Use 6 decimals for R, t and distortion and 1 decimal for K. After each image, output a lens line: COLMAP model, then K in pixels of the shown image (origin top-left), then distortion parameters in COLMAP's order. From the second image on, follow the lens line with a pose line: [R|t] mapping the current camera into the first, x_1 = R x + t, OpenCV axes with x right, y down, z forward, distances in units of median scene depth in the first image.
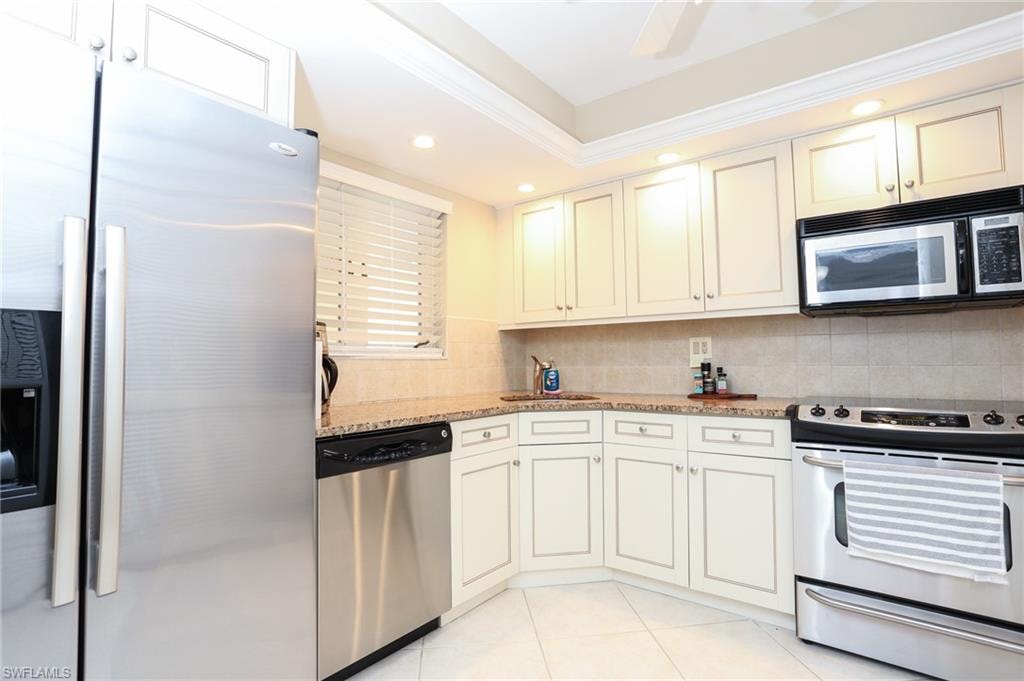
lens RADIAL K [[527.2, 0, 511.9], [0, 527.2, 336.9], [0, 0, 1]] dist [-0.083797, 0.037391]
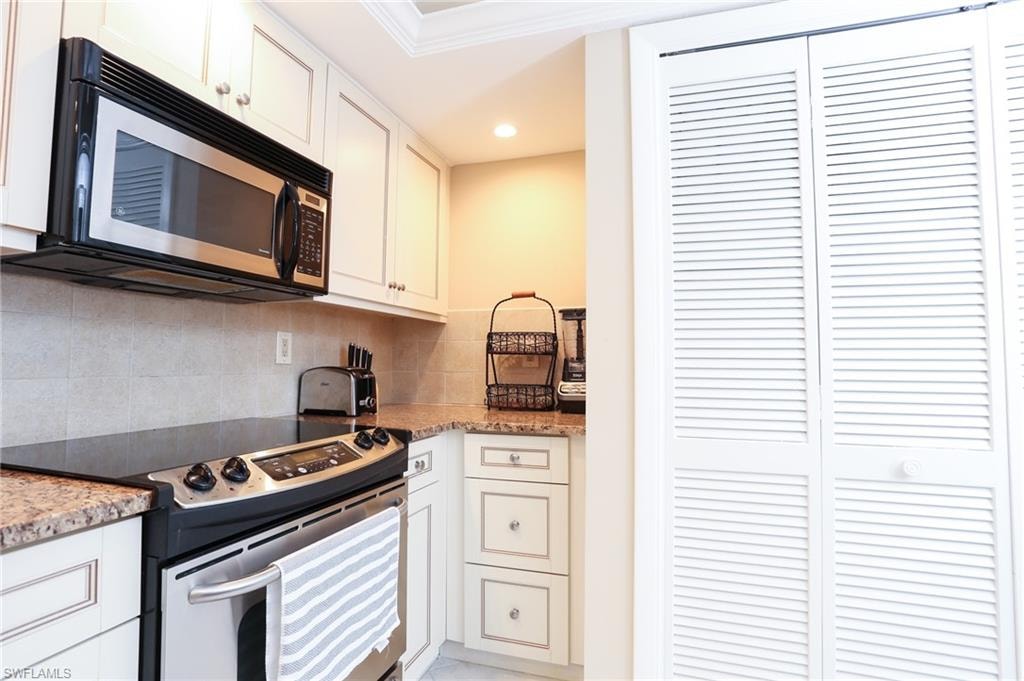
lens RADIAL K [[527.2, 0, 511.9], [0, 527.2, 336.9], [0, 0, 1]] dist [-0.083797, 0.037391]
pose [[-0.326283, 0.057433, 0.943526, 0.065988], [-0.045149, 0.996066, -0.076244, 0.040954], [-0.944193, -0.067476, -0.322406, 0.891675]]
